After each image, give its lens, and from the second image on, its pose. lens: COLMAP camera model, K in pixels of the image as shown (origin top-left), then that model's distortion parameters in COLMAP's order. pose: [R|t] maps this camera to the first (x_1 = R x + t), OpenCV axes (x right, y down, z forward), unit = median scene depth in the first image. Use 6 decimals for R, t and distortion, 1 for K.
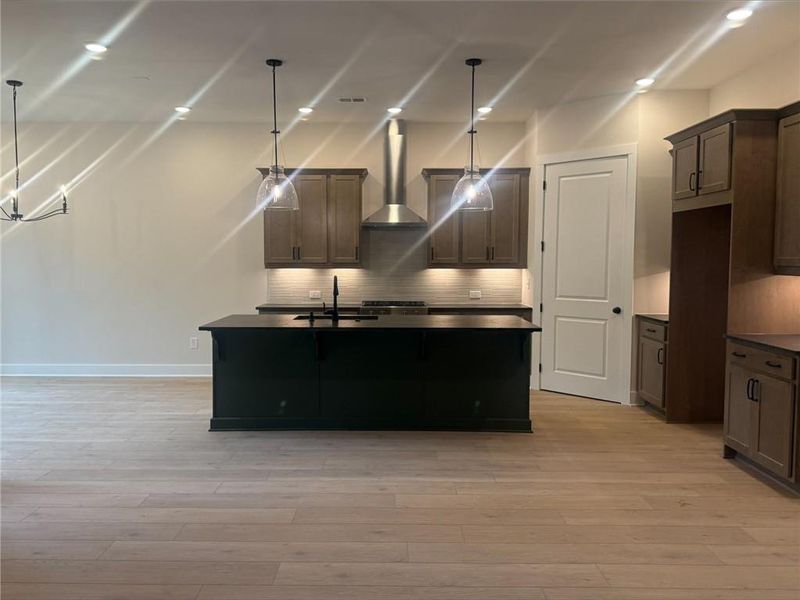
lens RADIAL K [[648.6, 0, 377.4], [0, 648.6, 300.1], [0, 0, 1]] dist [0.068125, -0.096071]
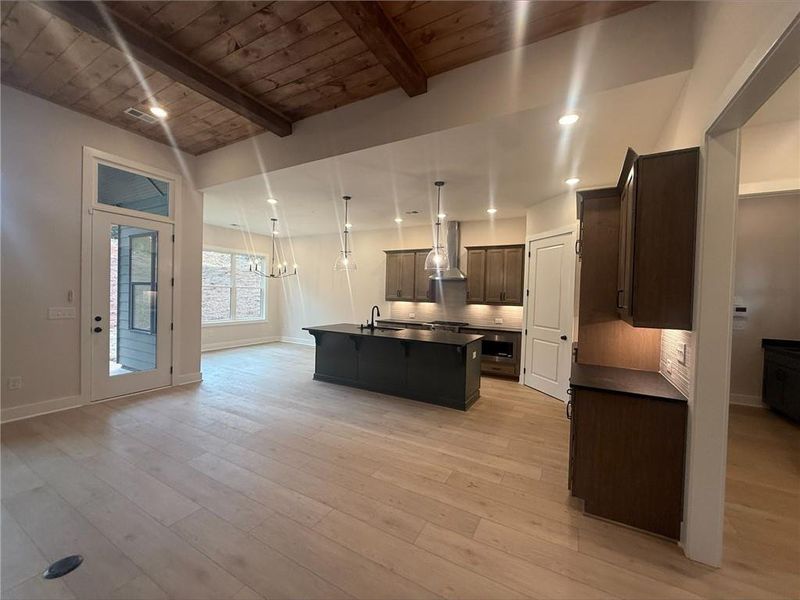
lens RADIAL K [[318.5, 0, 400.0], [0, 318.5, 300.0], [0, 0, 1]] dist [-0.000543, -0.000280]
pose [[0.884406, 0.031956, -0.465623, 0.466428], [-0.056710, 0.997619, -0.039248, -0.024805], [0.463260, 0.061116, 0.884113, 0.247625]]
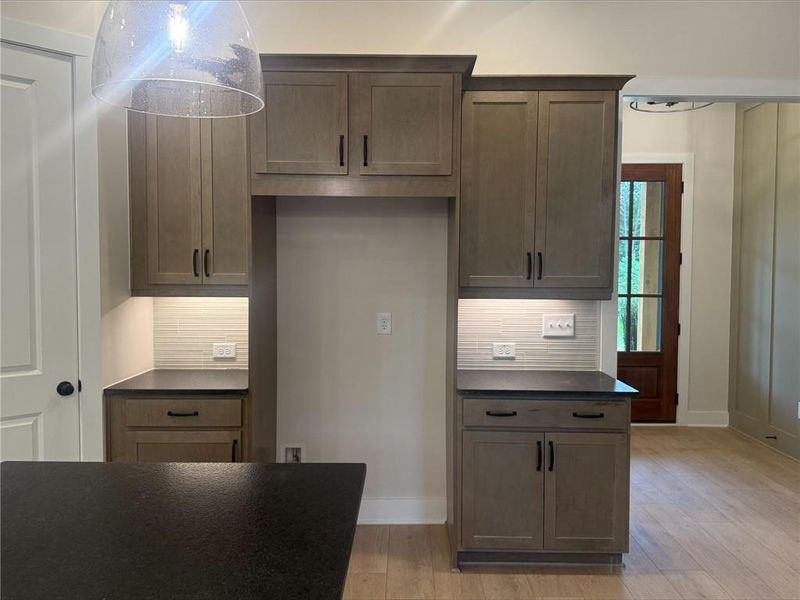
lens RADIAL K [[660.2, 0, 400.0], [0, 660.2, 300.0], [0, 0, 1]] dist [0.009526, 0.007381]
pose [[-0.016789, -0.046565, 0.998774, -0.127678], [0.060900, 0.997013, 0.047506, -0.069058], [-0.998003, 0.061623, -0.013903, 0.962640]]
